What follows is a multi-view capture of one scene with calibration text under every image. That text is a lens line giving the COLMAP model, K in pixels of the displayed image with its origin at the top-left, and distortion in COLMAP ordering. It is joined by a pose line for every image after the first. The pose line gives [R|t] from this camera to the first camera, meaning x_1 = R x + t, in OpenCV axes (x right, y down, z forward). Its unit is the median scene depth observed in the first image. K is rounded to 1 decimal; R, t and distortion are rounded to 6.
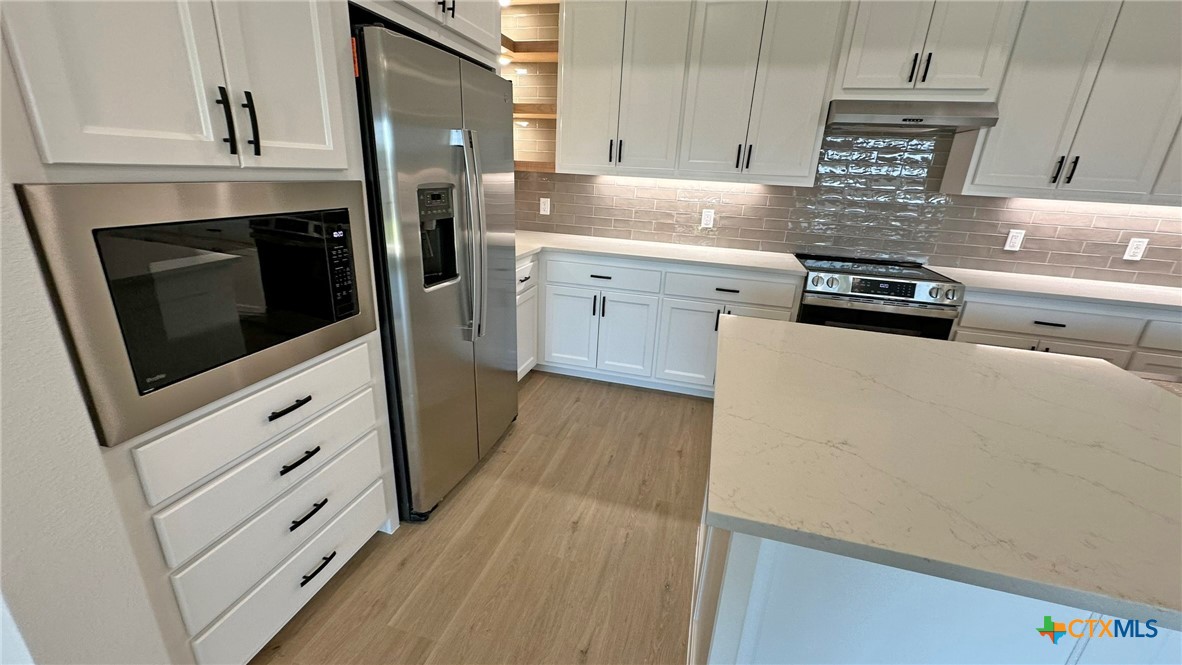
lens RADIAL K [[472.7, 0, 590.2], [0, 472.7, 330.2], [0, 0, 1]] dist [-0.002329, 0.000970]
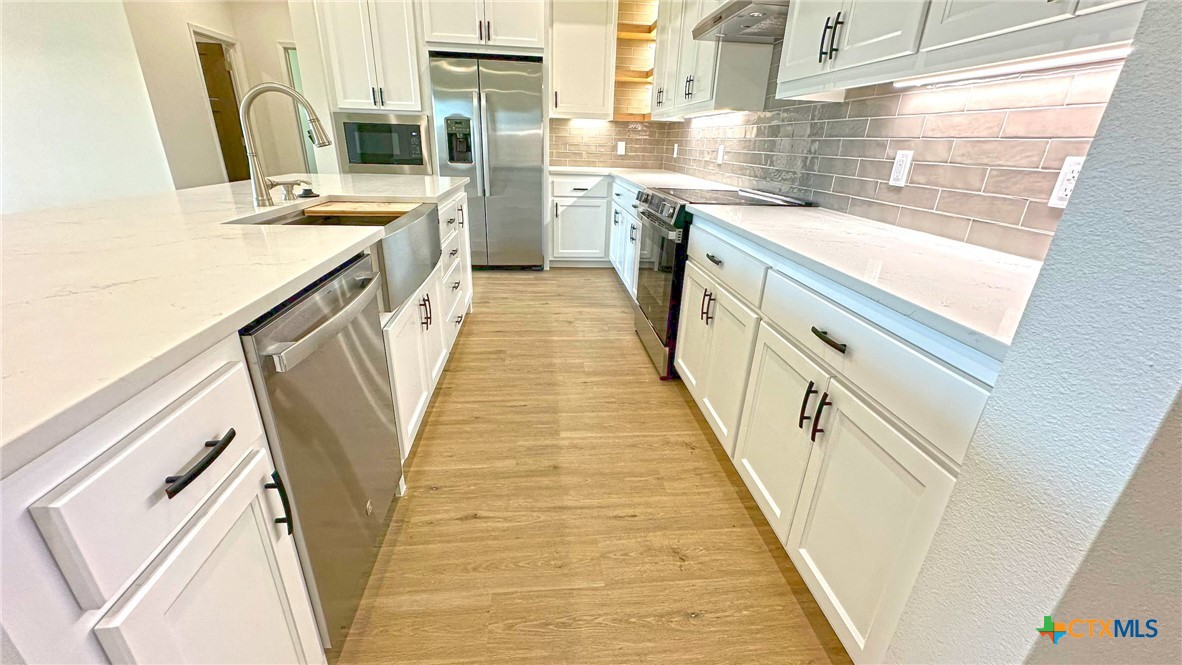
lens RADIAL K [[472.7, 0, 586.7], [0, 472.7, 324.3], [0, 0, 1]] dist [-0.002329, 0.000970]
pose [[0.365239, 0.302933, -0.880246, 1.453955], [-0.311244, 0.930893, 0.191219, 0.002169], [0.877341, 0.204131, 0.434285, 0.471027]]
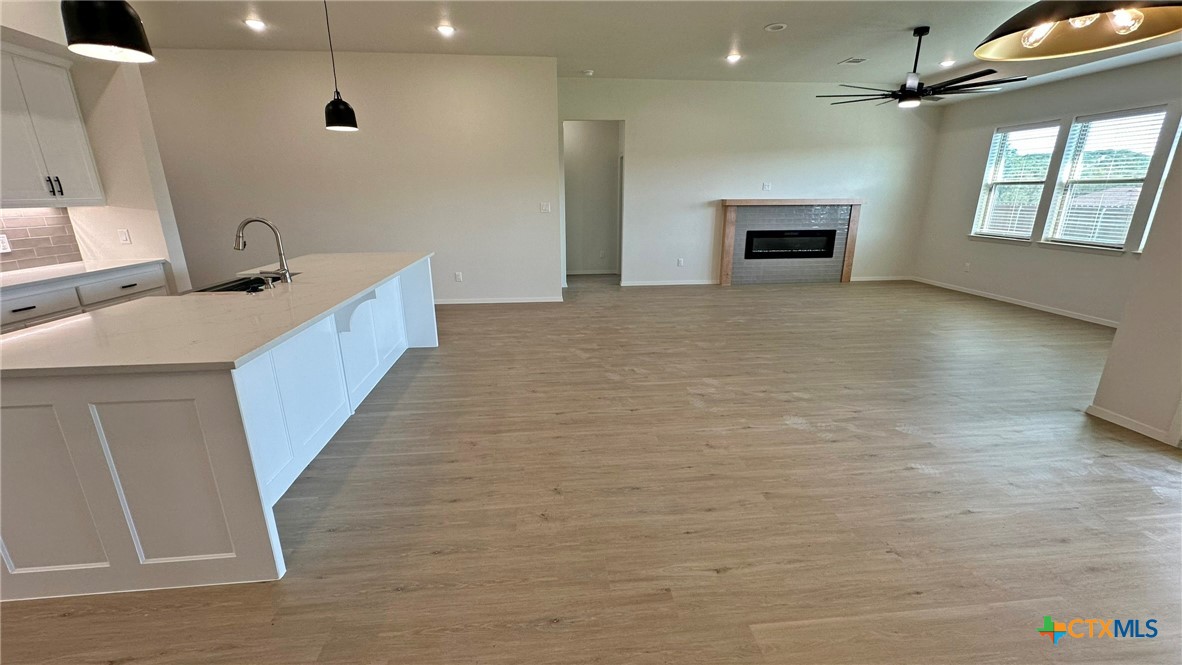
lens RADIAL K [[472.7, 0, 589.3], [0, 472.7, 331.9], [0, 0, 1]] dist [-0.002329, 0.000970]
pose [[-0.364037, -0.305820, 0.879745, -0.604349], [0.289674, 0.860535, 0.419008, -0.045919], [-0.885193, 0.407373, -0.224679, -0.003214]]
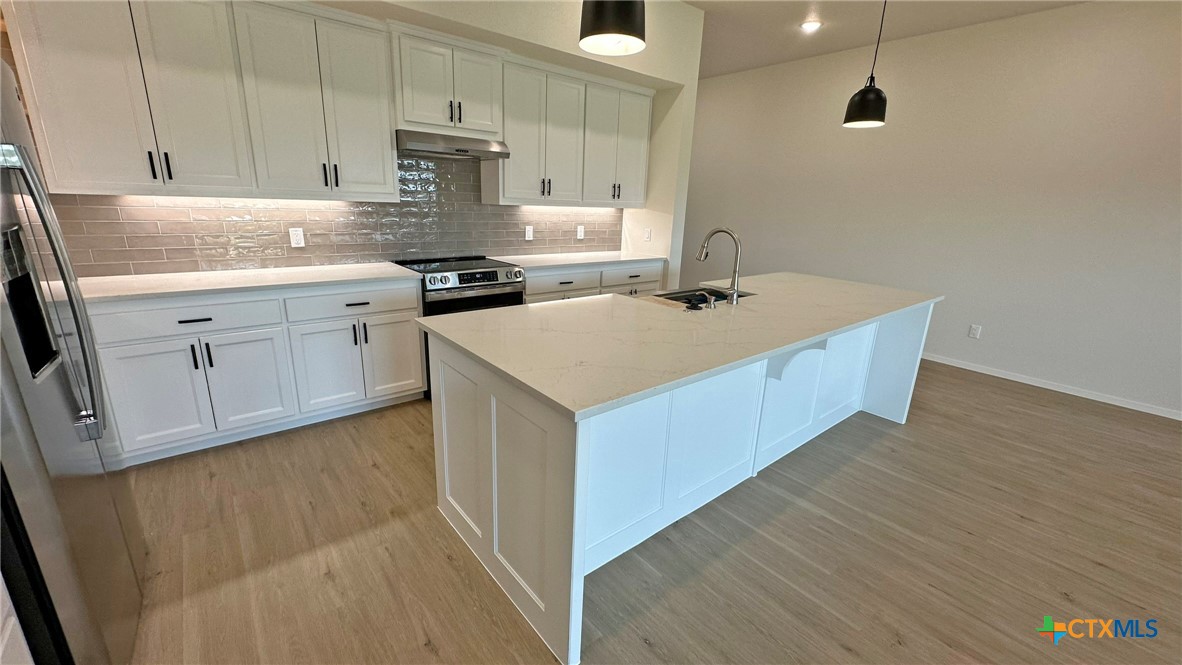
lens RADIAL K [[472.7, 0, 589.9], [0, 472.7, 330.9], [0, 0, 1]] dist [-0.002329, 0.000970]
pose [[0.570379, -0.245495, 0.783837, -0.261305], [0.254703, 0.960113, 0.115363, -0.018600], [-0.780893, 0.133845, 0.610157, -0.023670]]
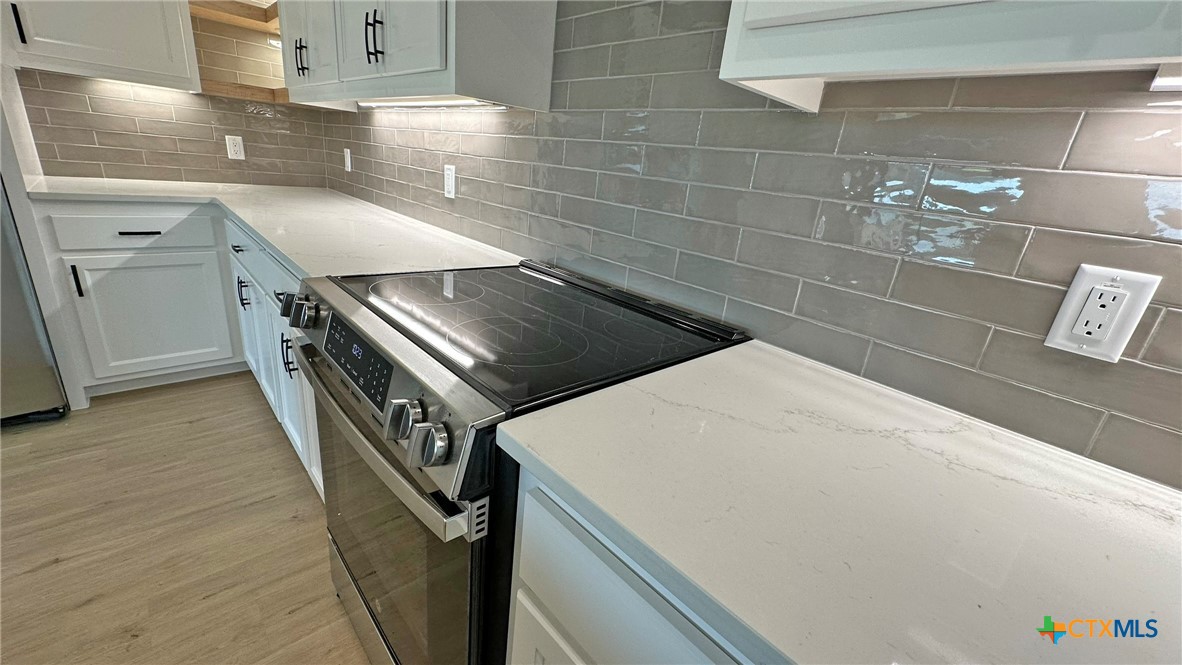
lens RADIAL K [[472.7, 0, 587.1], [0, 472.7, 329.9], [0, 0, 1]] dist [-0.002329, 0.000970]
pose [[0.853413, 0.211163, -0.476546, 0.869762], [-0.226128, 0.973737, 0.026518, -0.146023], [0.469630, 0.085129, 0.878750, 0.752655]]
